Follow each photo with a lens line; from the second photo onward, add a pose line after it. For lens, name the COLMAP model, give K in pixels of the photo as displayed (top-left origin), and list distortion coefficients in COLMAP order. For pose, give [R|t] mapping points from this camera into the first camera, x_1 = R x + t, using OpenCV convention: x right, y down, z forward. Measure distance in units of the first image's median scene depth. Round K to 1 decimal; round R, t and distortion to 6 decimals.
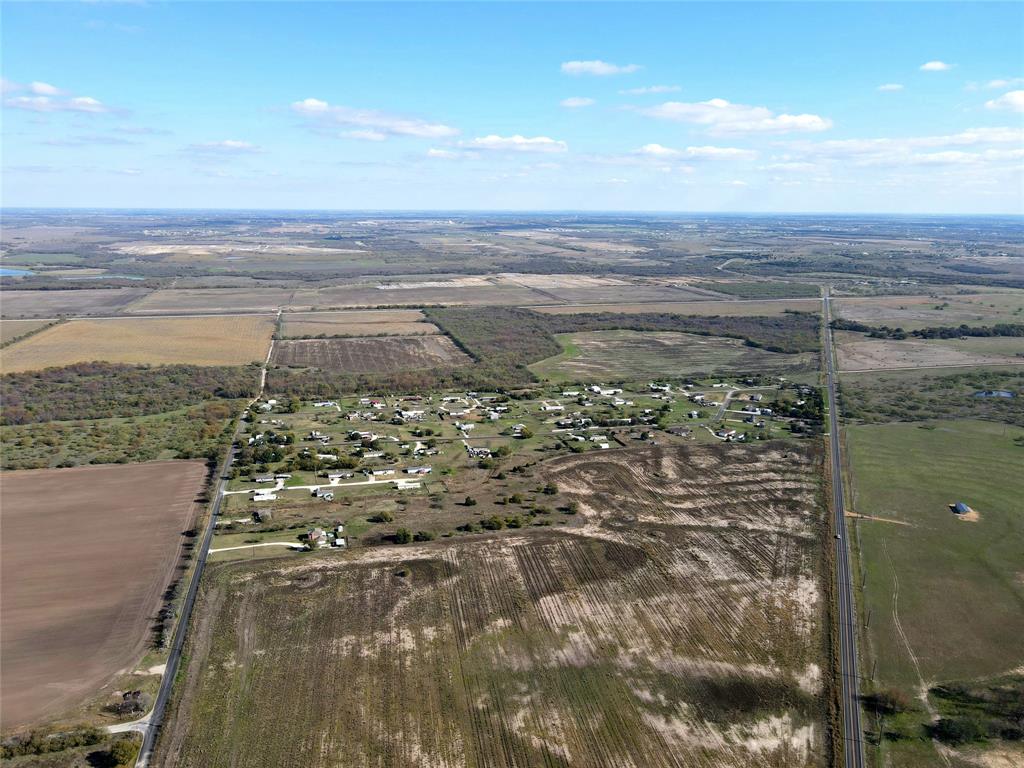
lens RADIAL K [[757.6, 0, 501.5], [0, 757.6, 380.4], [0, 0, 1]] dist [-0.001084, 0.019789]
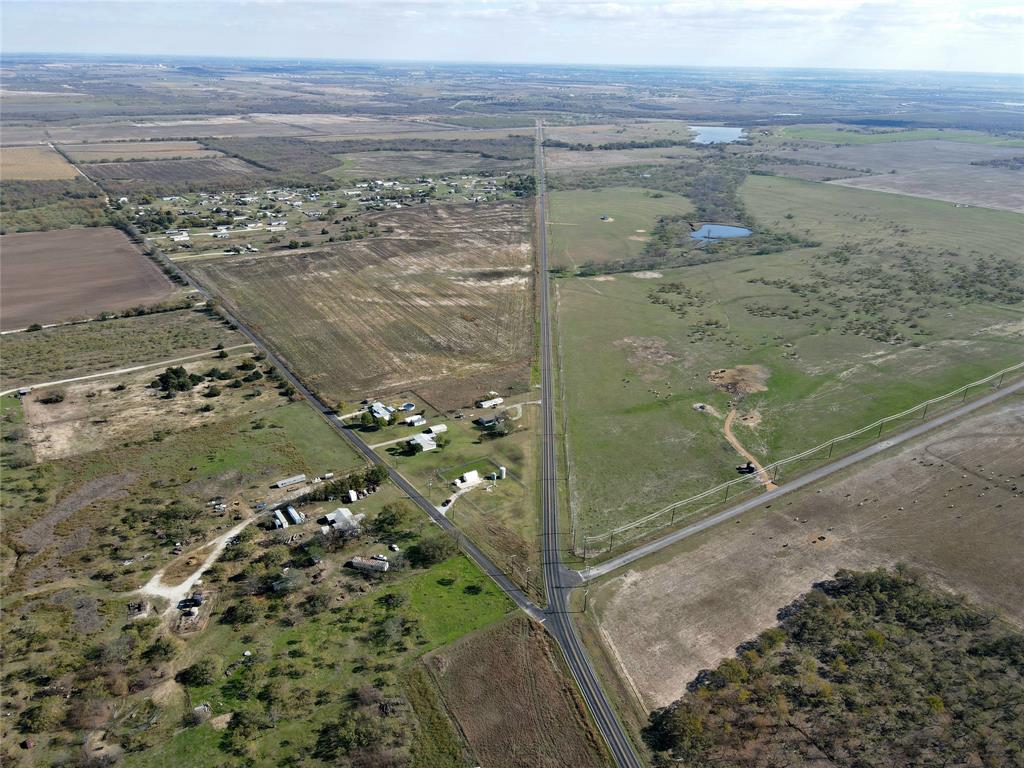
lens RADIAL K [[757.6, 0, 509.8], [0, 757.6, 385.6], [0, 0, 1]] dist [-0.001084, 0.019789]
pose [[0.937268, -0.130312, 0.323337, -0.095179], [0.068283, 0.978166, 0.196287, 0.078508], [-0.341856, -0.161895, 0.925702, -0.260477]]
